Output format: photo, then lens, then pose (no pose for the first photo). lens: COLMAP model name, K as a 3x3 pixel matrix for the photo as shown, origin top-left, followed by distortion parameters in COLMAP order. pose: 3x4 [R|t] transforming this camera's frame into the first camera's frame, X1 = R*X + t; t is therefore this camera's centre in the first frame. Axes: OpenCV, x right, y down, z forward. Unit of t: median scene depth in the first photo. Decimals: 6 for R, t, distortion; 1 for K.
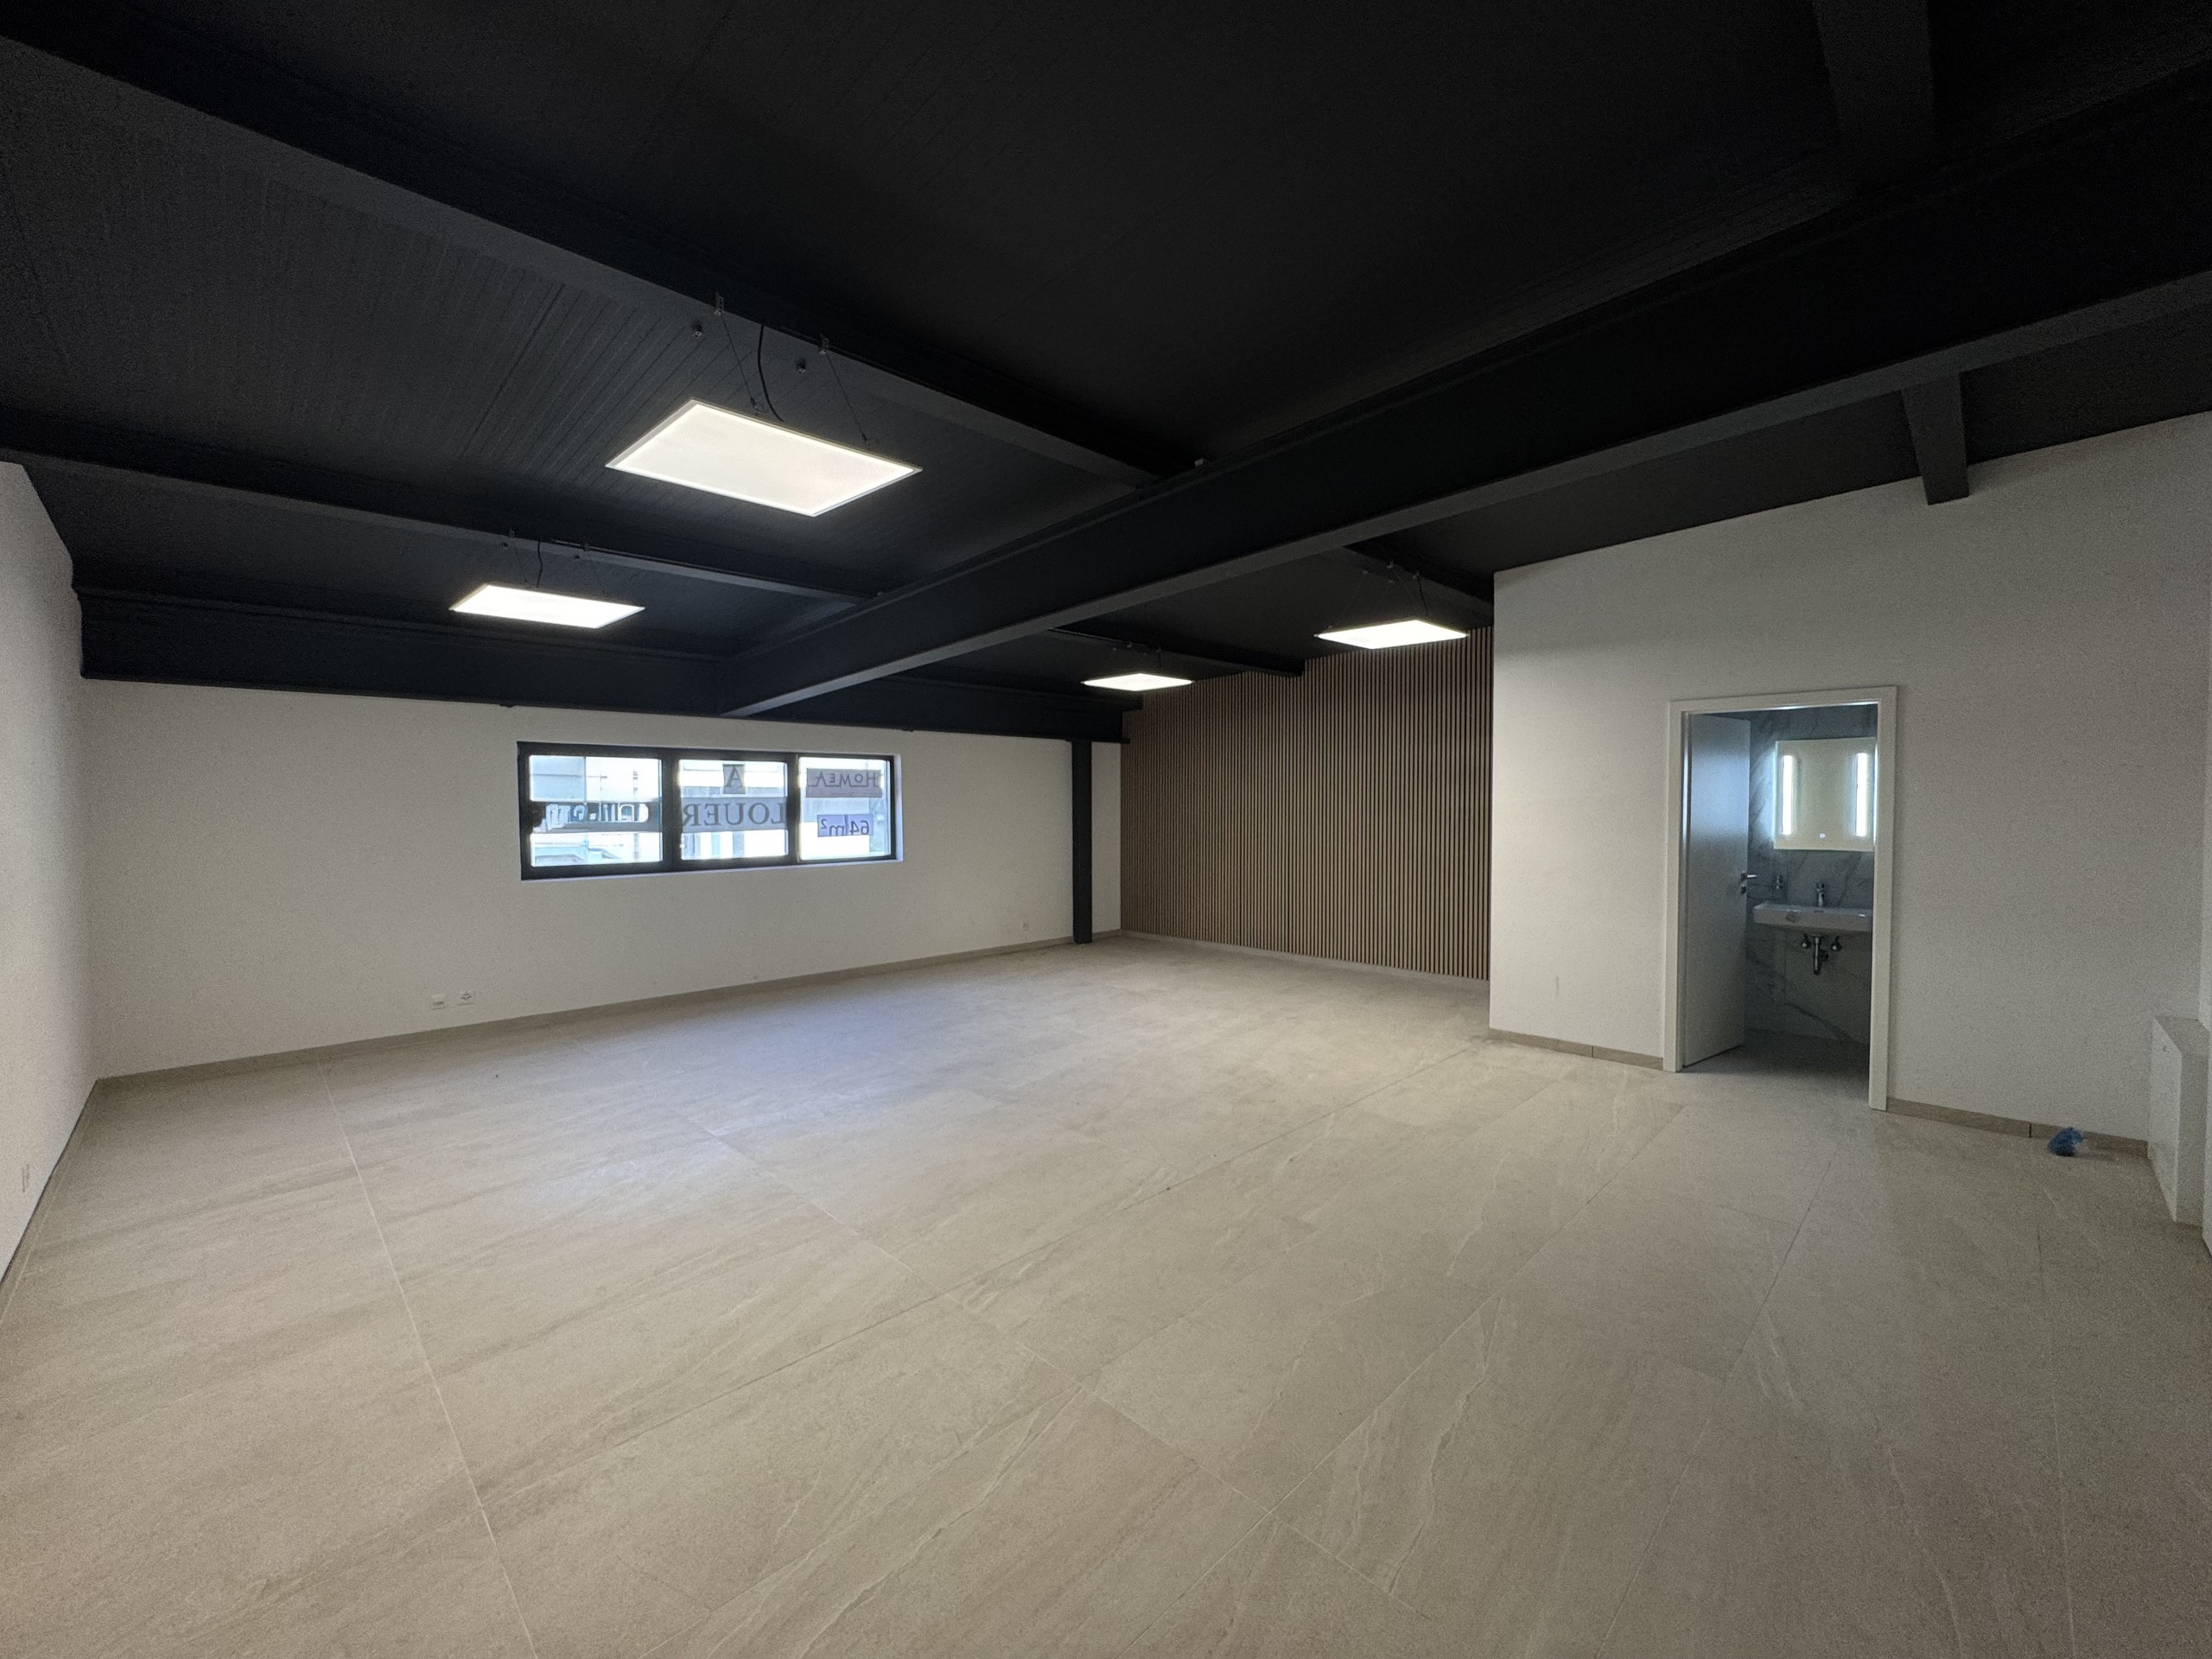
lens RADIAL K [[888.3, 0, 1106.0], [0, 888.3, 829.5], [0, 0, 1]] dist [-0.005723, 0.000343]
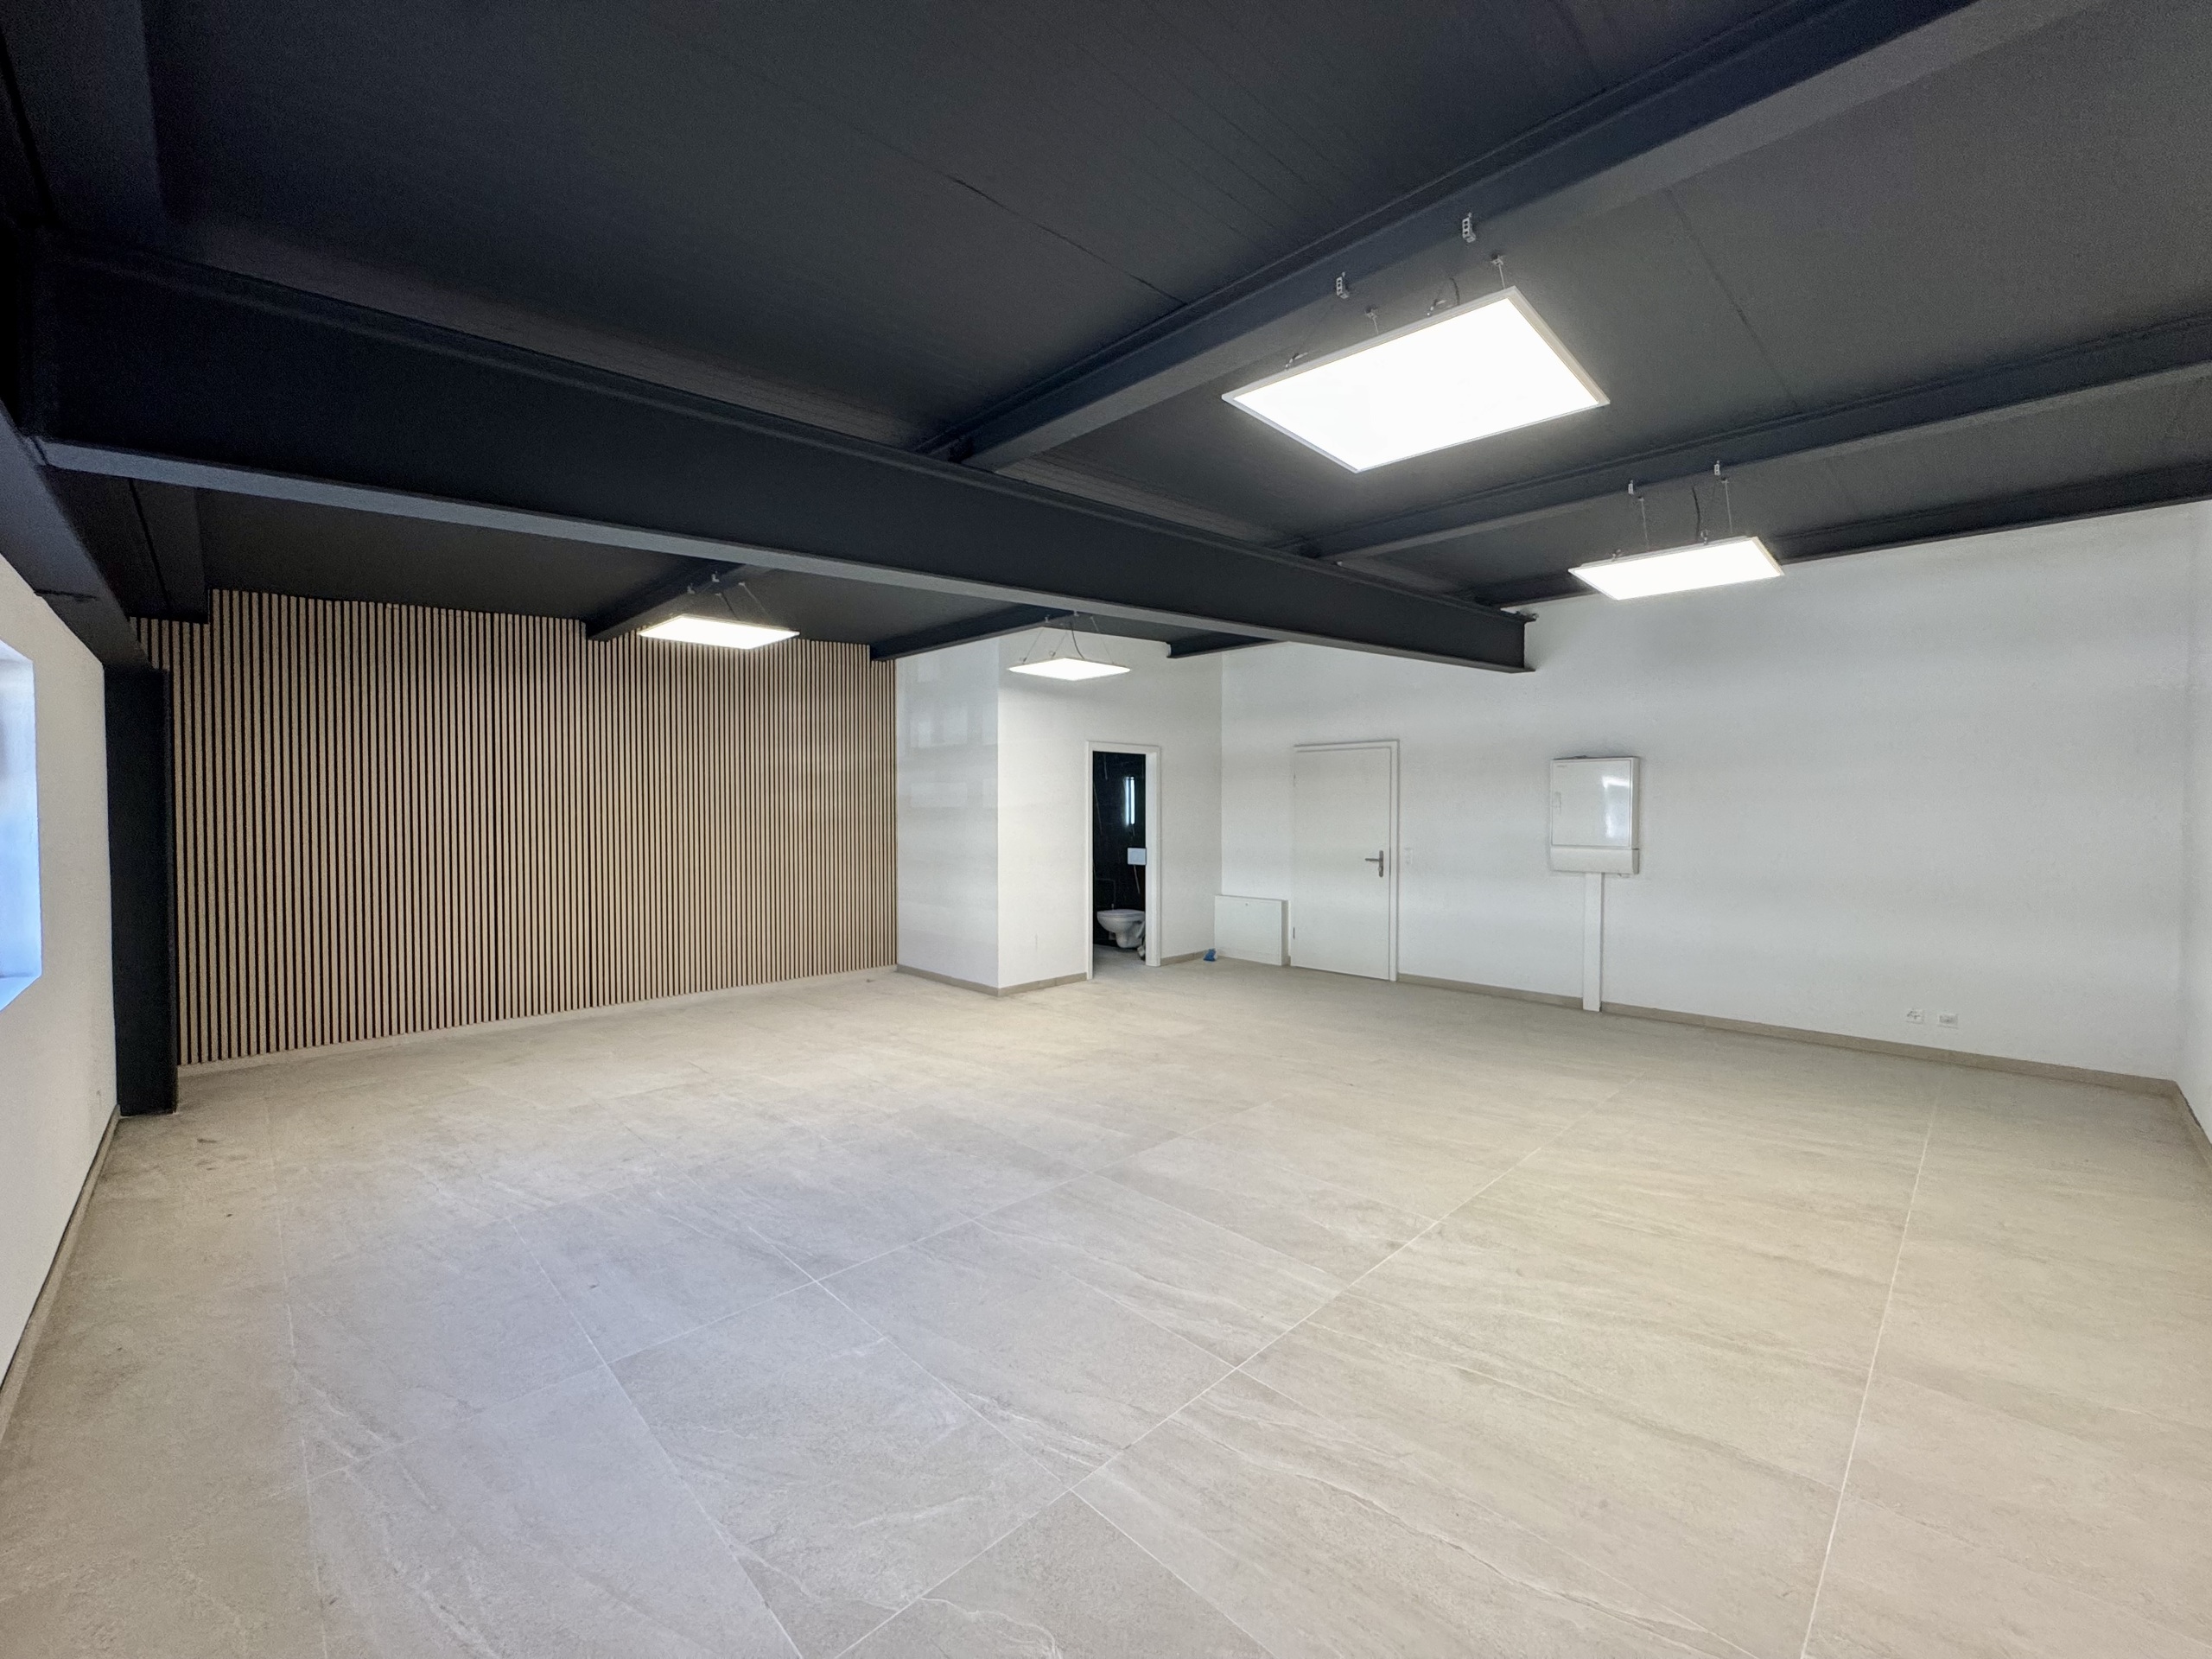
lens RADIAL K [[888.3, 0, 1106.0], [0, 888.3, 829.5], [0, 0, 1]] dist [-0.005723, 0.000343]
pose [[0.008059, -0.023658, 0.999688, -1.062784], [0.031888, 0.999218, 0.023390, -0.028481], [-0.999459, 0.031690, 0.008807, 1.108909]]
